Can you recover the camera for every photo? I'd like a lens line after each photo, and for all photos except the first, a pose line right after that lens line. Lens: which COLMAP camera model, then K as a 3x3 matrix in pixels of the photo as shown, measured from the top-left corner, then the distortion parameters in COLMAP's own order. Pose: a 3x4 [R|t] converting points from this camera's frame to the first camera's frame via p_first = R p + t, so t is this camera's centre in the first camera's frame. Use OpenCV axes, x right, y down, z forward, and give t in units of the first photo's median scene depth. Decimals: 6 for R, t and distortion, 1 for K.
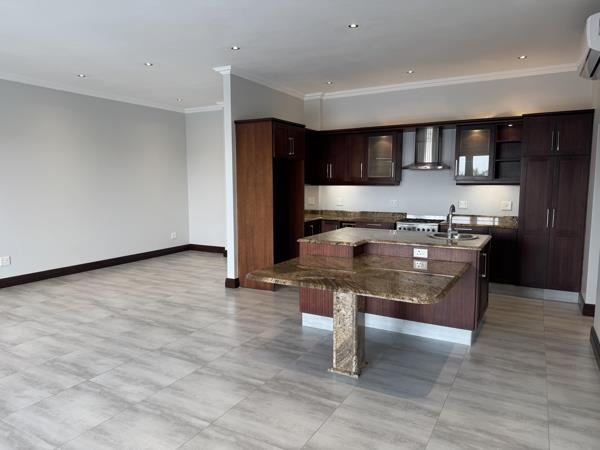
lens RADIAL K [[420.9, 0, 299.1], [0, 420.9, 222.5], [0, 0, 1]] dist [0.055041, -0.064321]
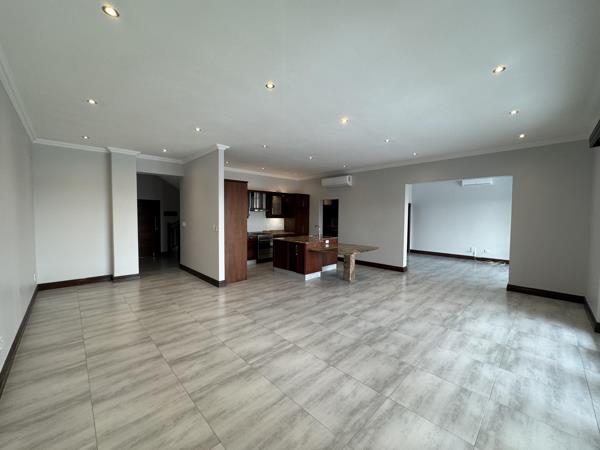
lens RADIAL K [[239.8, 0, 299.9], [0, 239.8, 227.6], [0, 0, 1]] dist [-0.004684, 0.000597]
pose [[0.286796, -0.048757, 0.956750, -1.078611], [0.085488, 0.996022, 0.025132, -0.065929], [-0.954170, 0.074583, 0.289824, 0.558021]]
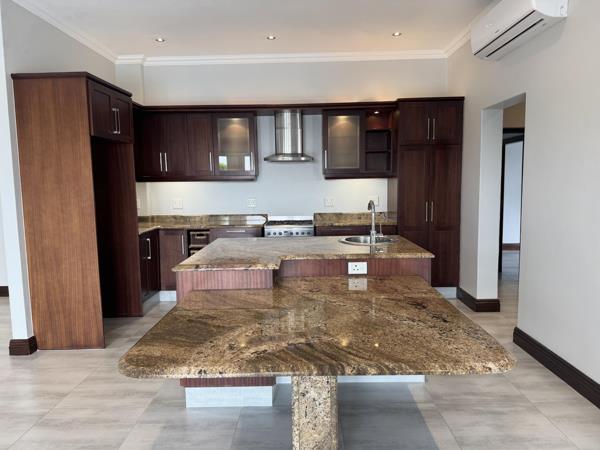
lens RADIAL K [[420.9, 0, 299.3], [0, 420.9, 222.2], [0, 0, 1]] dist [0.055041, -0.064321]
pose [[0.877624, -0.060778, 0.475482, -0.109574], [0.063283, 0.997938, 0.010756, -0.015778], [-0.475155, 0.020650, 0.879660, 0.334676]]
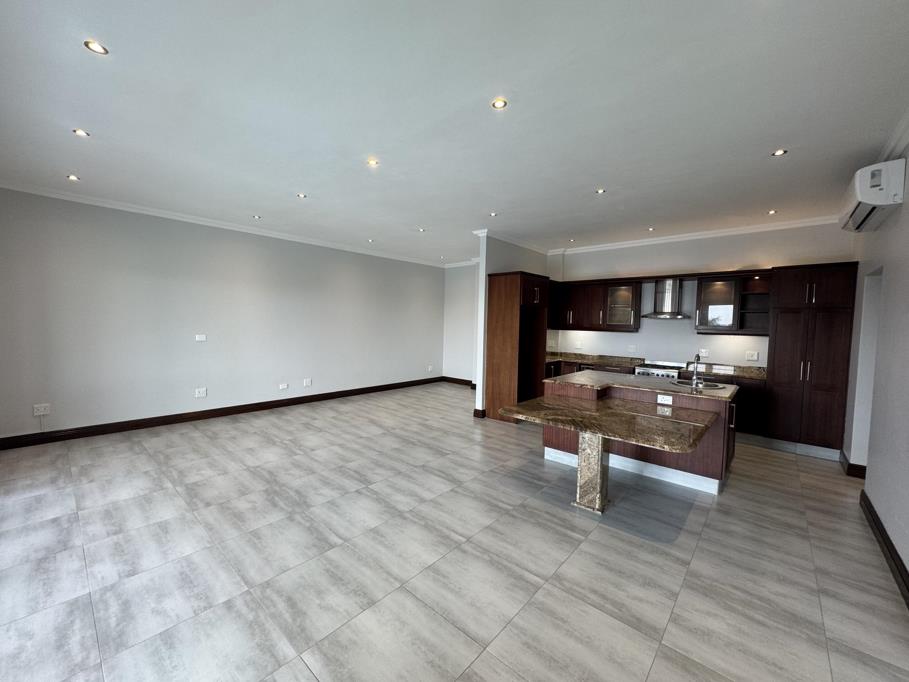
lens RADIAL K [[363.3, 0, 452.9], [0, 363.3, 339.0], [0, 0, 1]] dist [-0.004684, 0.000597]
pose [[0.976034, 0.031695, -0.215298, -0.028070], [-0.043195, 0.997868, -0.048919, -0.008450], [0.213289, 0.057047, 0.975322, 0.005843]]
